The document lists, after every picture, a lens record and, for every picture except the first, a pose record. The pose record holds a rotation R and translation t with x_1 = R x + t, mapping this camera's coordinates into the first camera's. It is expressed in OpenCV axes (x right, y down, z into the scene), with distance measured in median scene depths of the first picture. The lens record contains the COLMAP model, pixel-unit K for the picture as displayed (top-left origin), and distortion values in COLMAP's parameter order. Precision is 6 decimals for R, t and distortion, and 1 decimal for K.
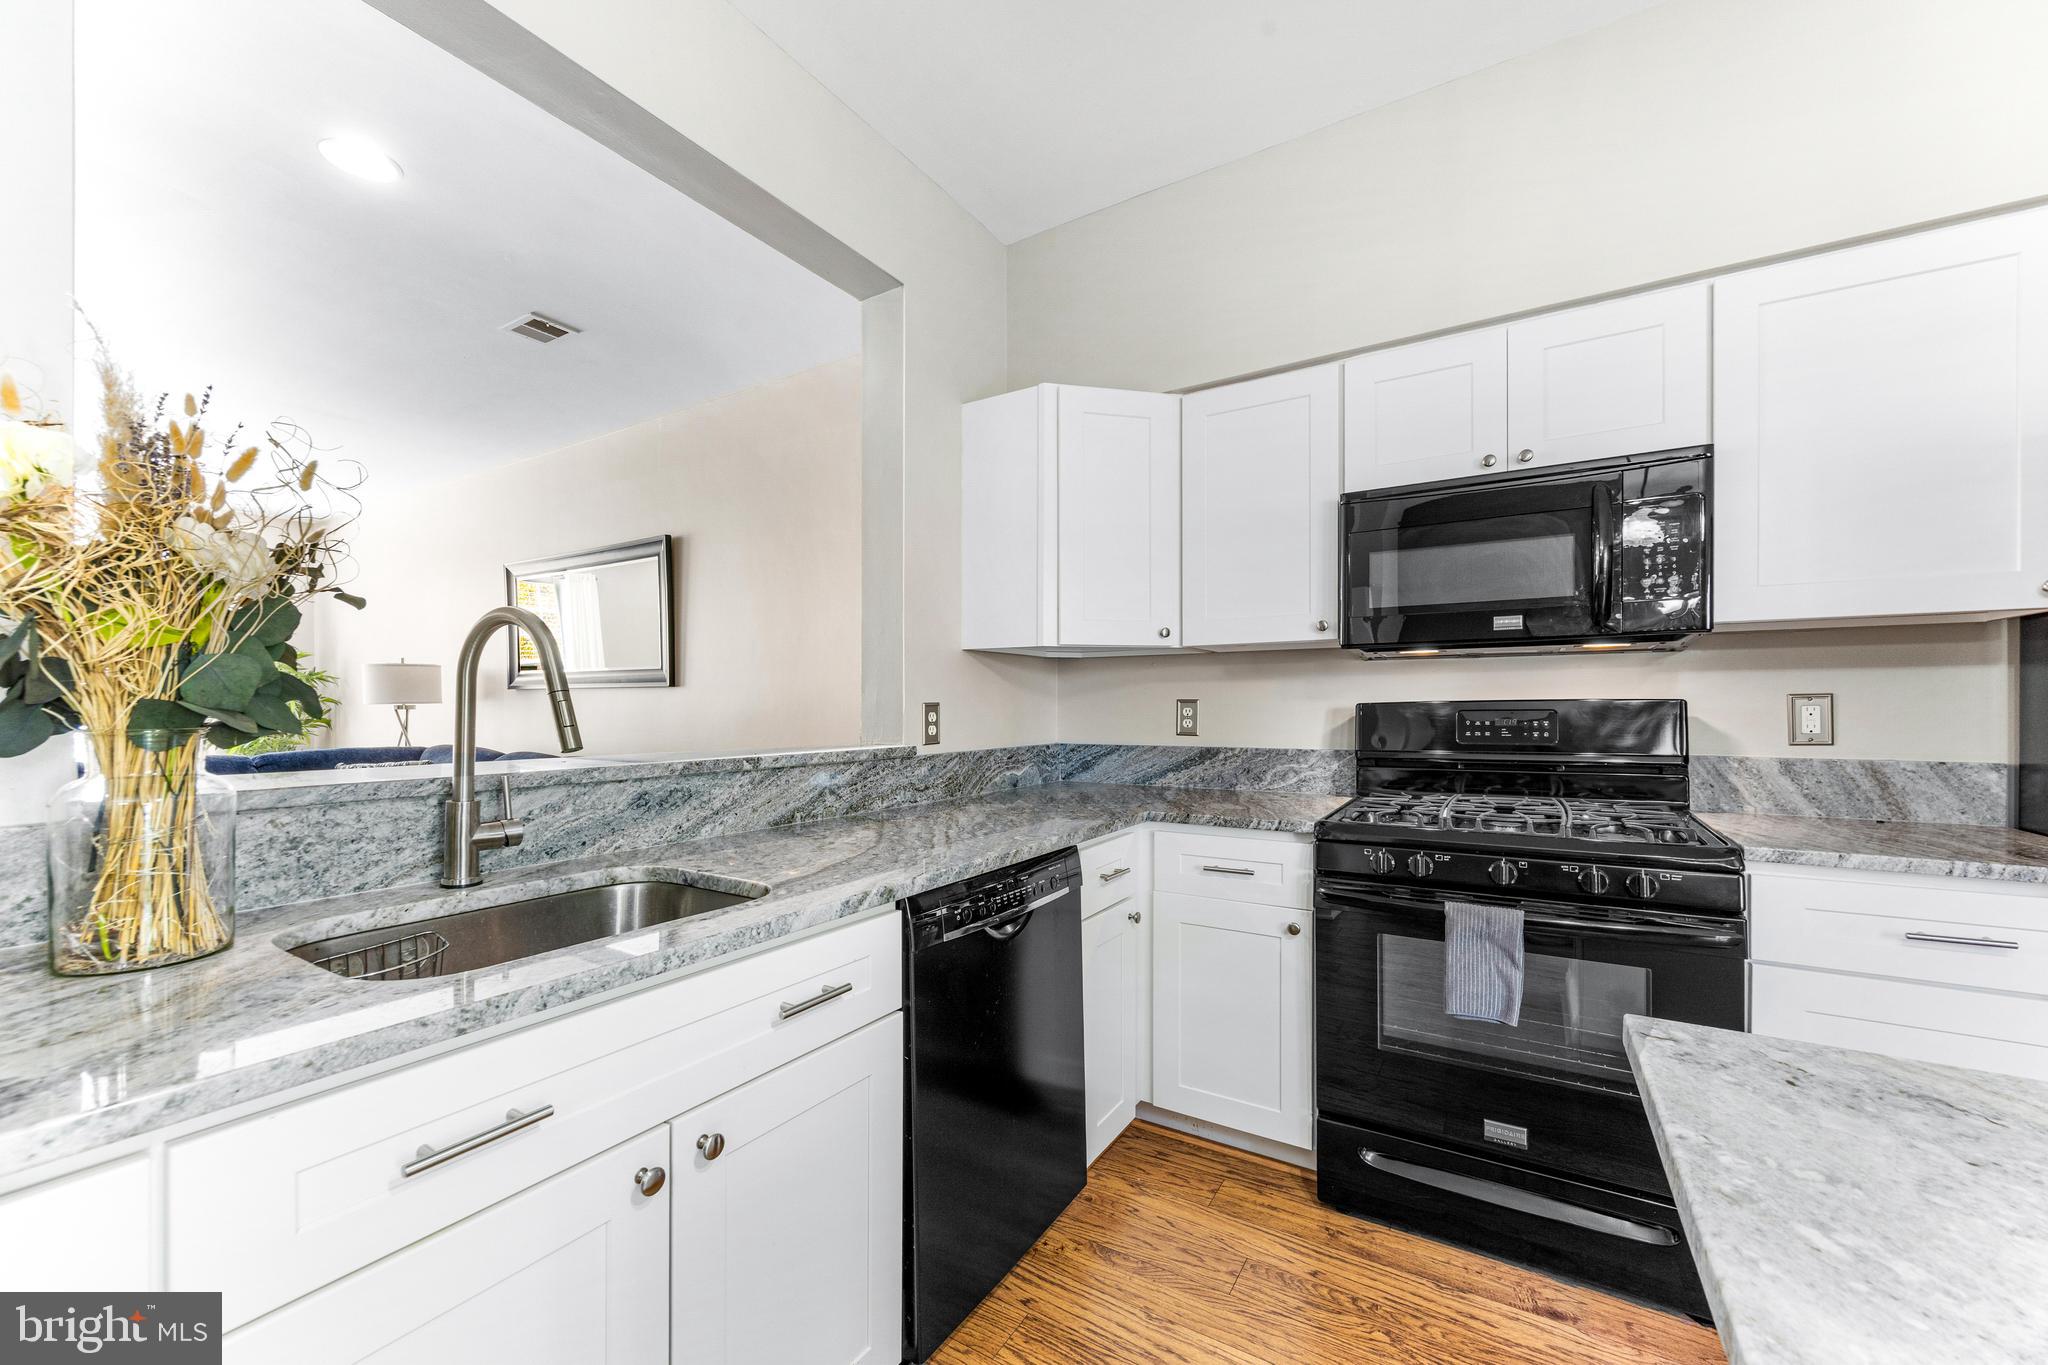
lens RADIAL K [[789.2, 0, 1018.7], [0, 789.2, 711.3], [0, 0, 1]] dist [0.000770, -0.000046]
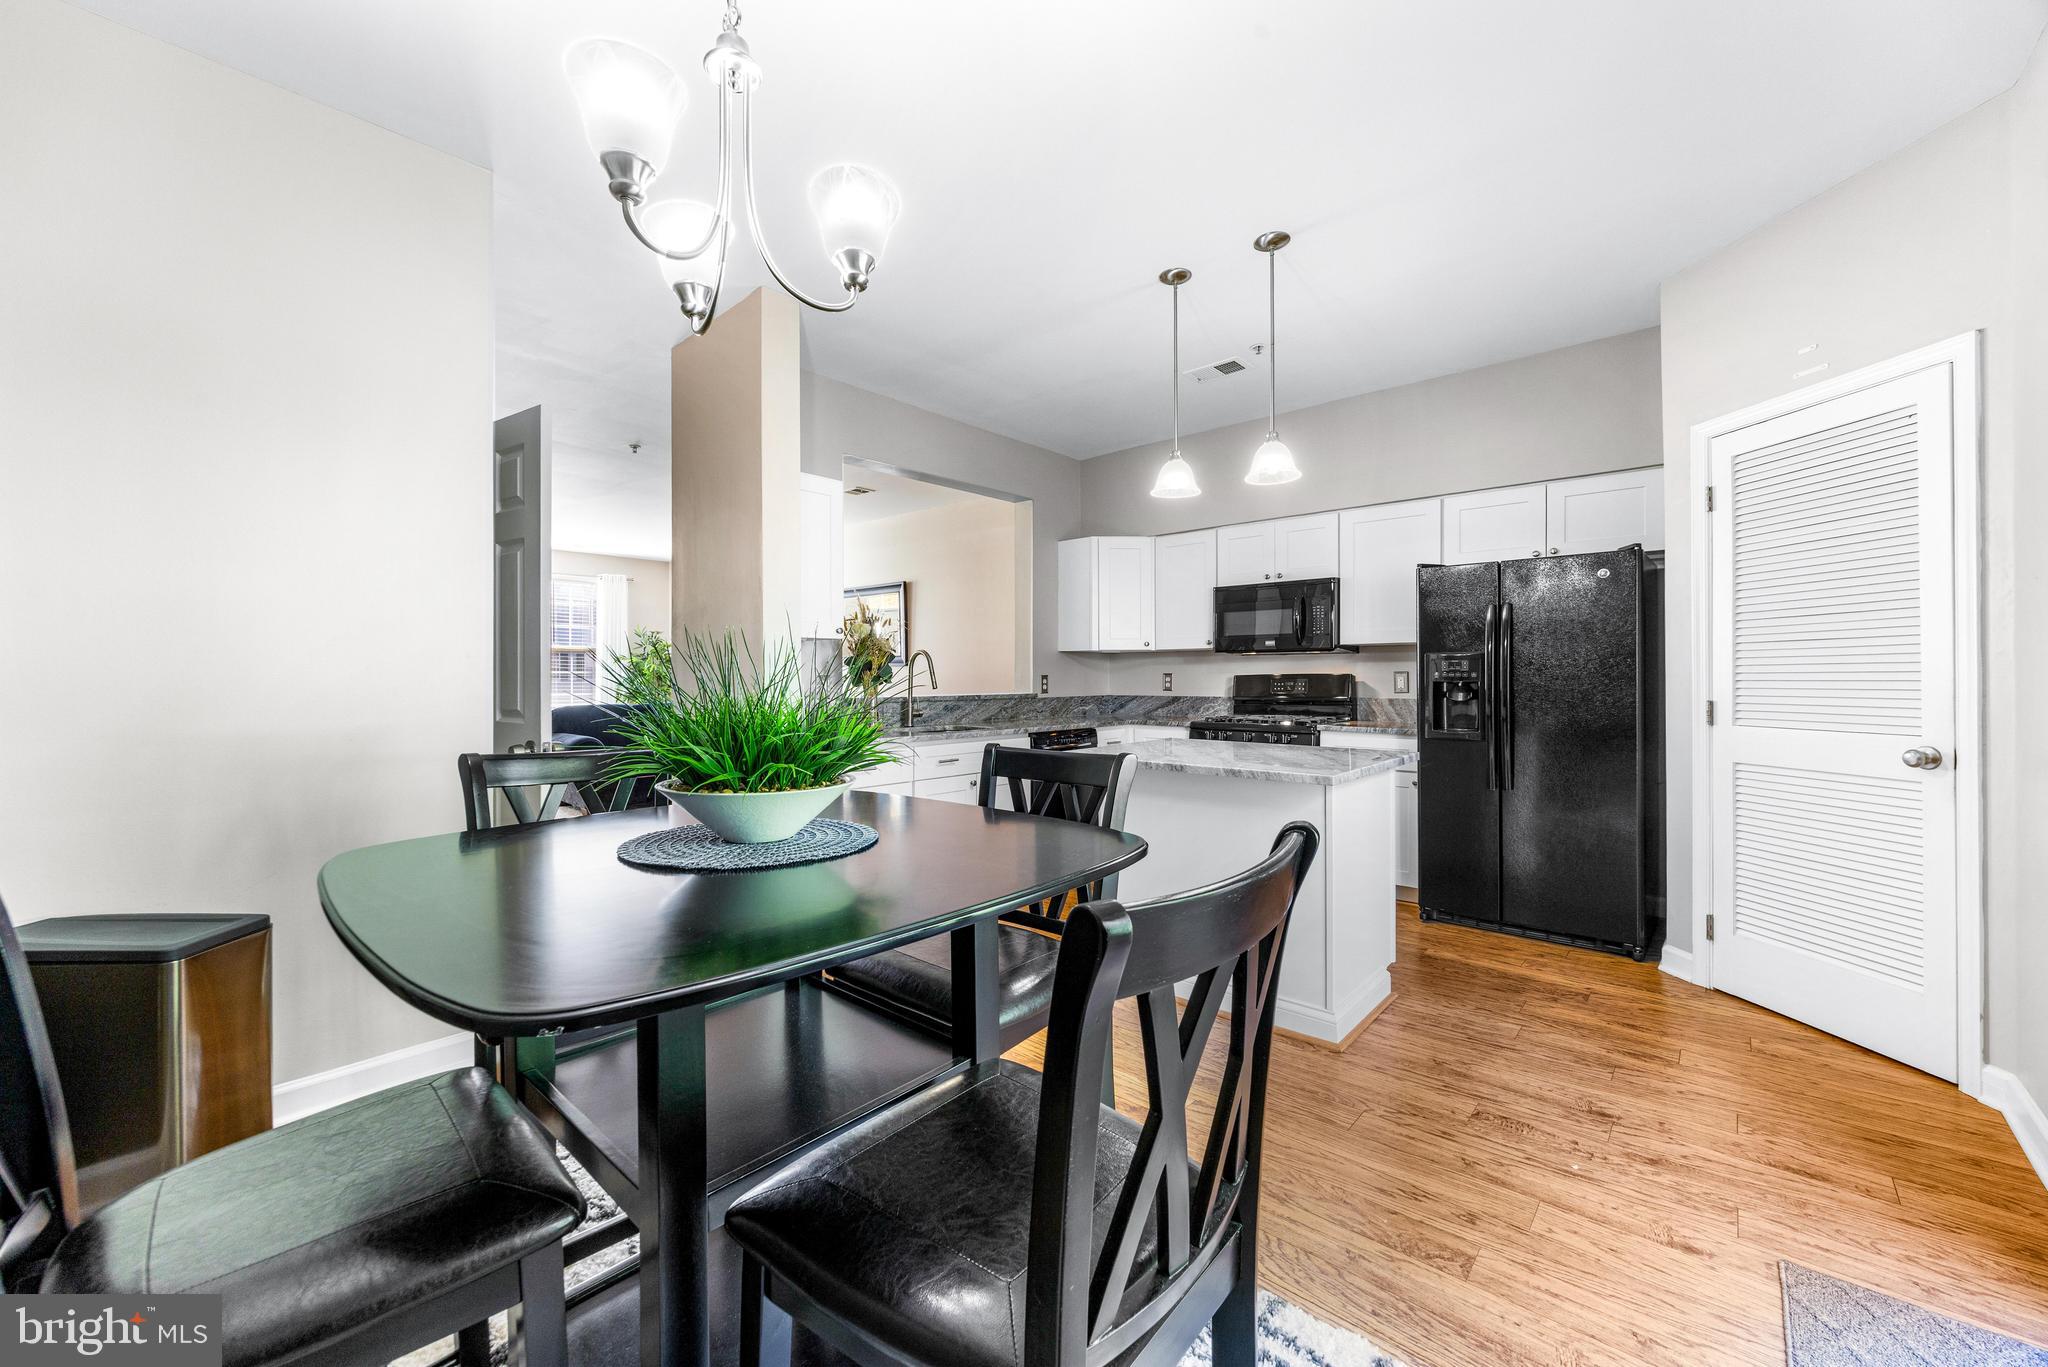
lens RADIAL K [[801.4, 0, 1016.8], [0, 801.4, 679.4], [0, 0, 1]] dist [0.000436, -0.000337]
pose [[0.984853, 0.000471, -0.173391, 0.236257], [-0.000787, 0.999998, -0.001757, 0.006346], [0.173390, 0.001867, 0.984852, -1.443871]]
